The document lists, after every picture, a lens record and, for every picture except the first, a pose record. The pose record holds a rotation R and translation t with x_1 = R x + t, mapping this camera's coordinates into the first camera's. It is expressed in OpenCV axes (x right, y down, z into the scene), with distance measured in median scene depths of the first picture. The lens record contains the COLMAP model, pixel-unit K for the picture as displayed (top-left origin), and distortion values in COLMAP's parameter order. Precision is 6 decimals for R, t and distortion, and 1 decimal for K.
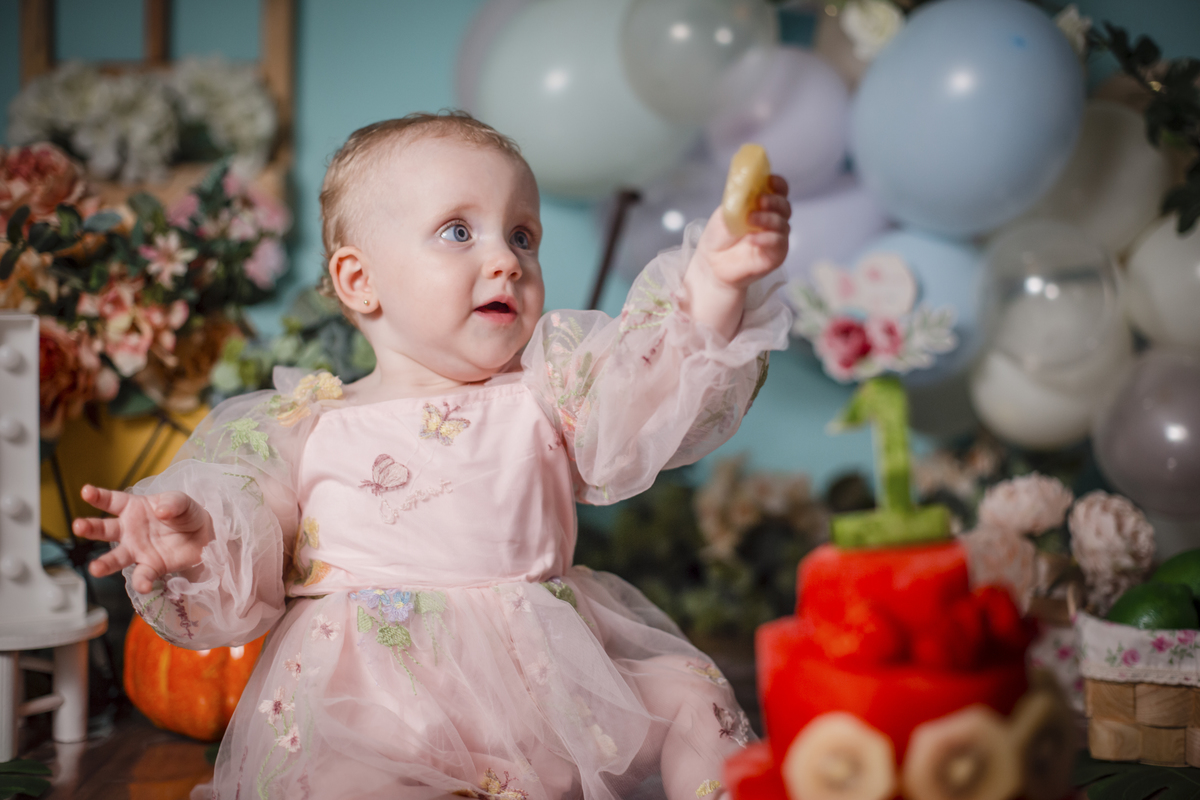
lens RADIAL K [[1768.2, 0, 600.0], [0, 1768.2, 400.0], [0, 0, 1]] dist [-0.160725, 0.031056]
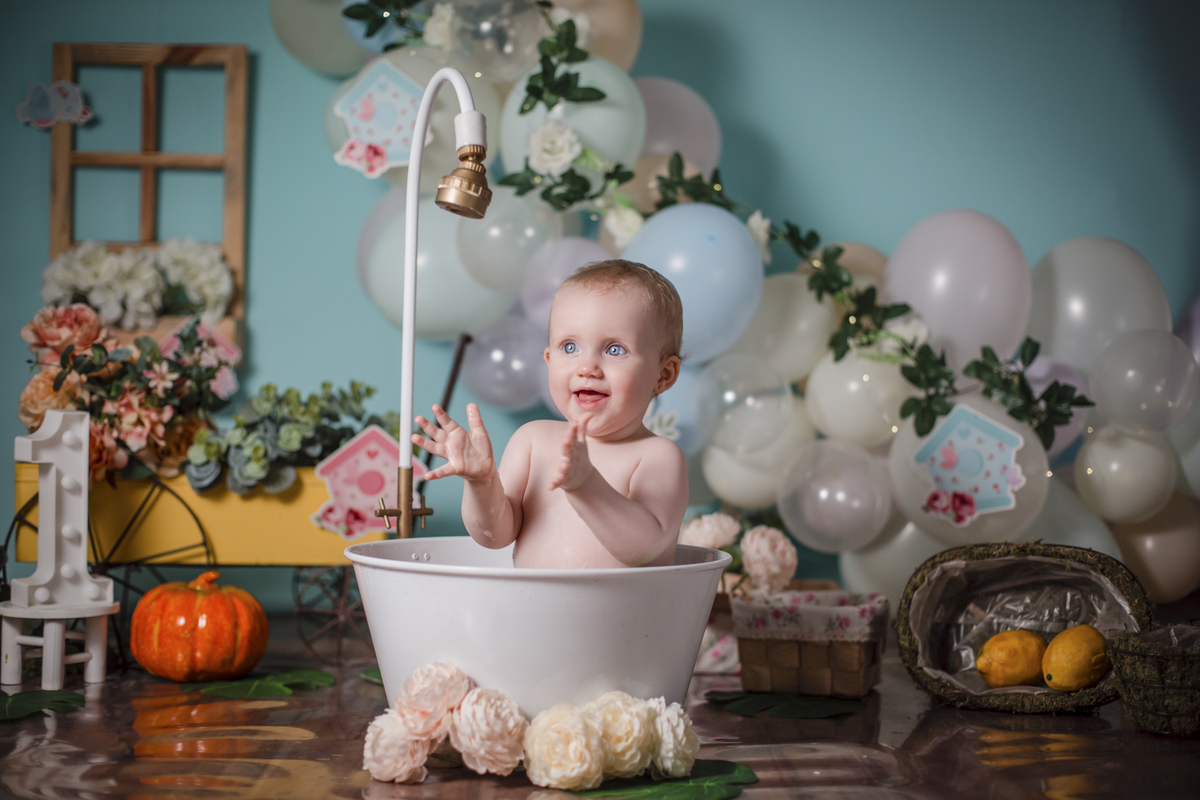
lens RADIAL K [[1736.9, 0, 600.0], [0, 1736.9, 400.0], [0, 0, 1]] dist [-0.147163, 0.024143]
pose [[0.999709, -0.000968, 0.024107, 0.107955], [0.002848, 0.996945, -0.078057, 0.059074], [-0.023958, 0.078103, 0.996657, -0.538006]]
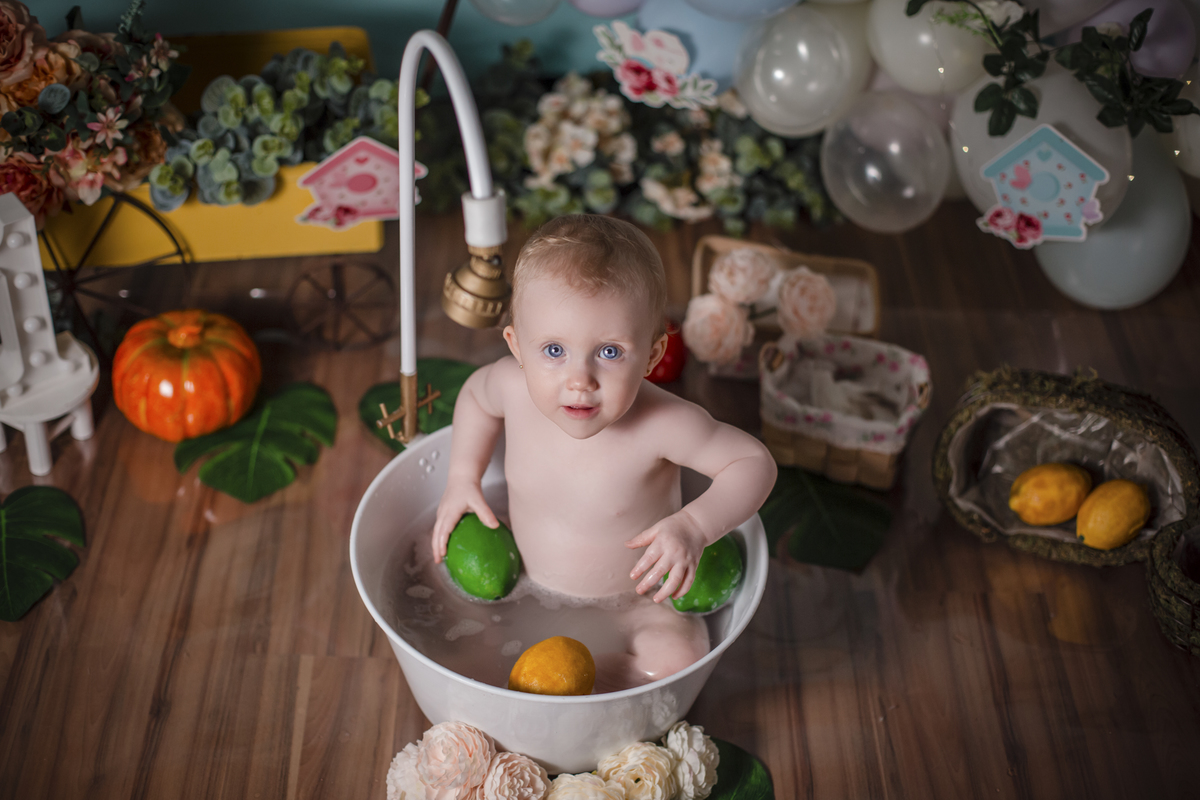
lens RADIAL K [[1752.0, 0, 605.2], [0, 1752.0, 401.9], [0, 0, 1]] dist [-0.146791, 0.011164]
pose [[0.999090, 0.009296, 0.041636, 0.075289], [-0.031561, 0.817710, 0.574764, -0.650630], [-0.028703, -0.575555, 0.817259, -0.197147]]
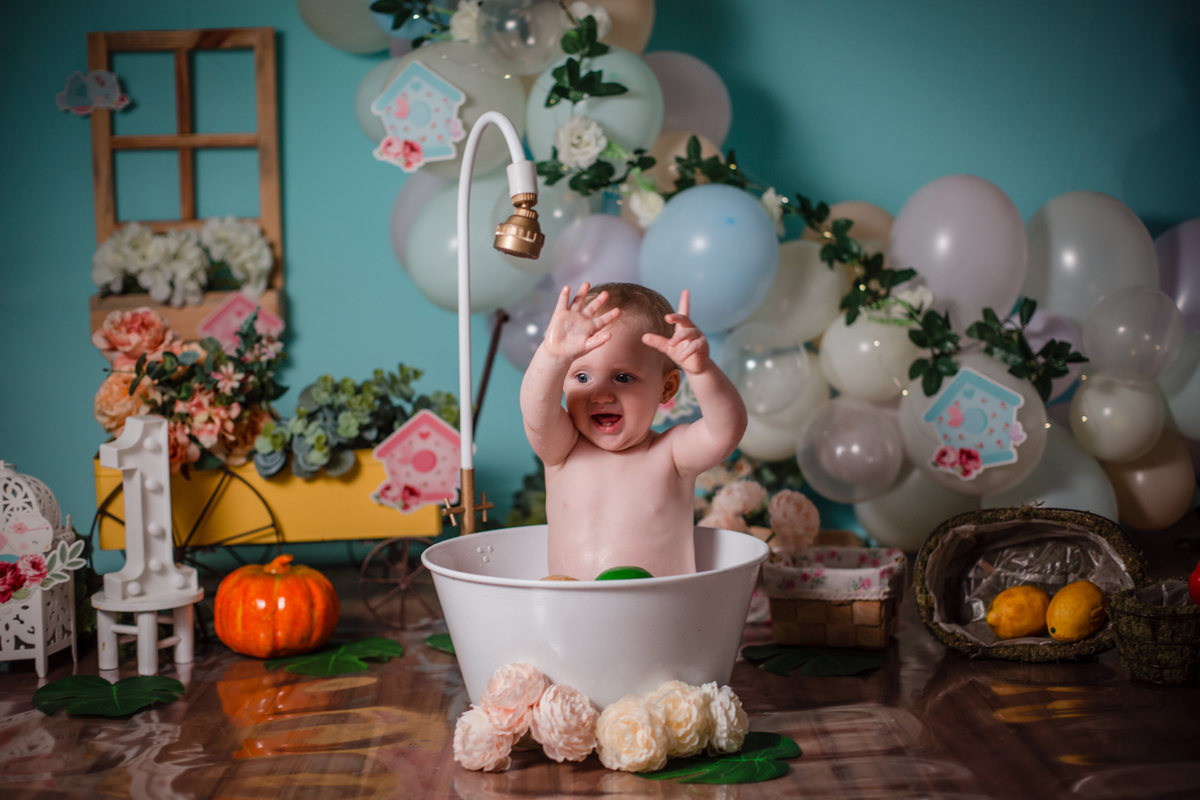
lens RADIAL K [[1731.8, 0, 614.0], [0, 1731.8, 391.3], [0, 0, 1]] dist [-0.173107, 0.191987]
pose [[0.998417, -0.042535, 0.036800, 0.064487], [0.042409, 0.999091, 0.004220, -0.057398], [-0.036946, -0.002652, 0.999314, -0.663228]]
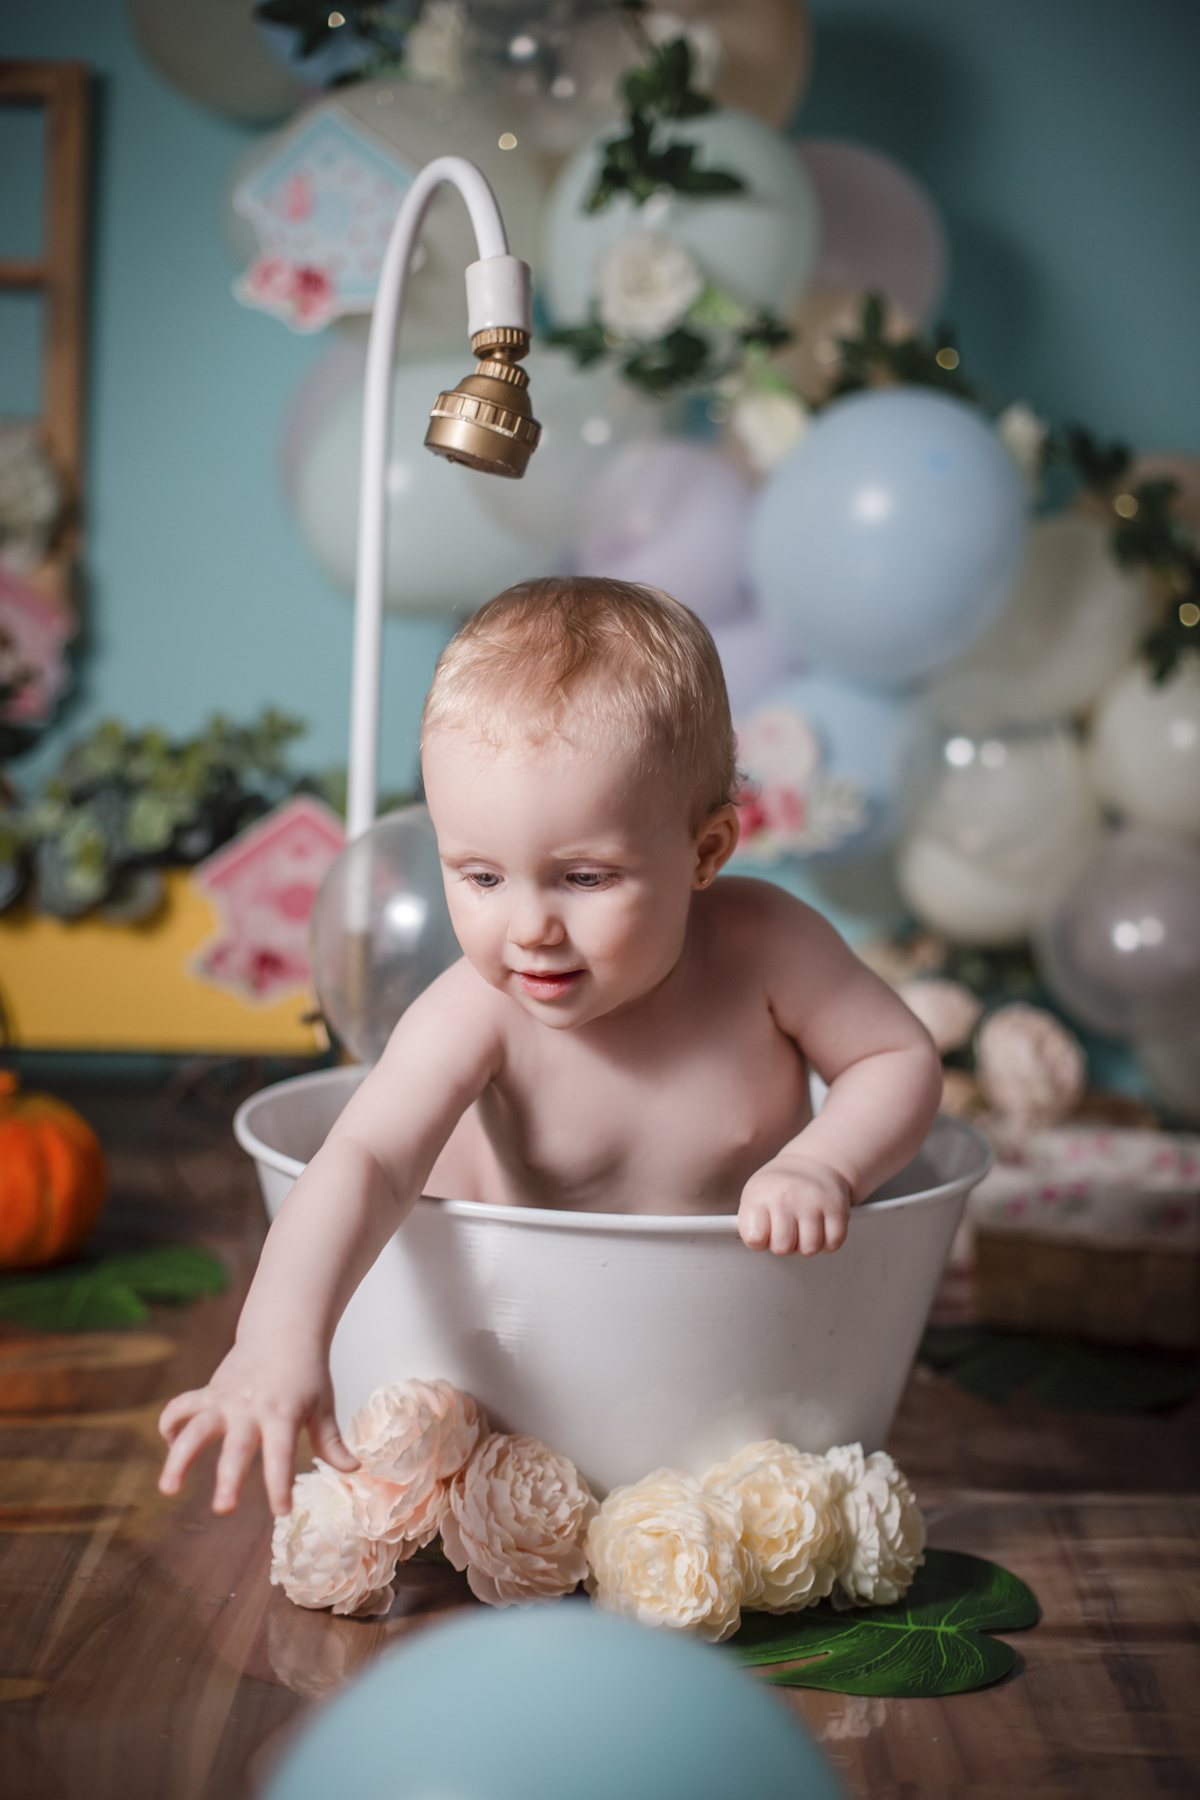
lens RADIAL K [[2652.3, 0, 597.8], [0, 2652.3, 907.5], [0, 0, 1]] dist [-0.160725, 0.031056]
pose [[0.999770, 0.021408, 0.001614, 0.084217], [-0.021462, 0.998499, 0.050381, -0.056016], [-0.000533, -0.050404, 0.998729, -0.266931]]
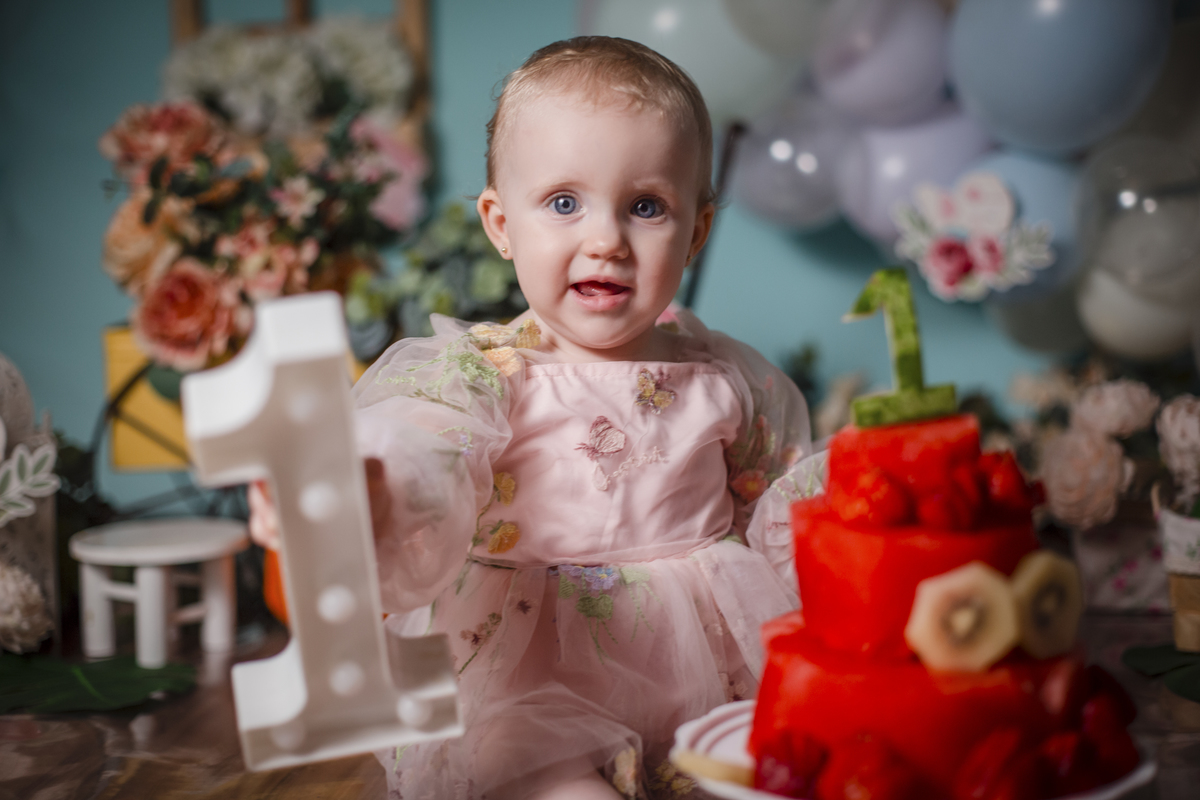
lens RADIAL K [[1768.2, 0, 600.0], [0, 1768.2, 400.0], [0, 0, 1]] dist [-0.160725, 0.031056]
pose [[0.993907, -0.025182, -0.107304, 0.050065], [0.028041, 0.999289, 0.025216, 0.019341], [0.106593, -0.028071, 0.993906, -0.058430]]
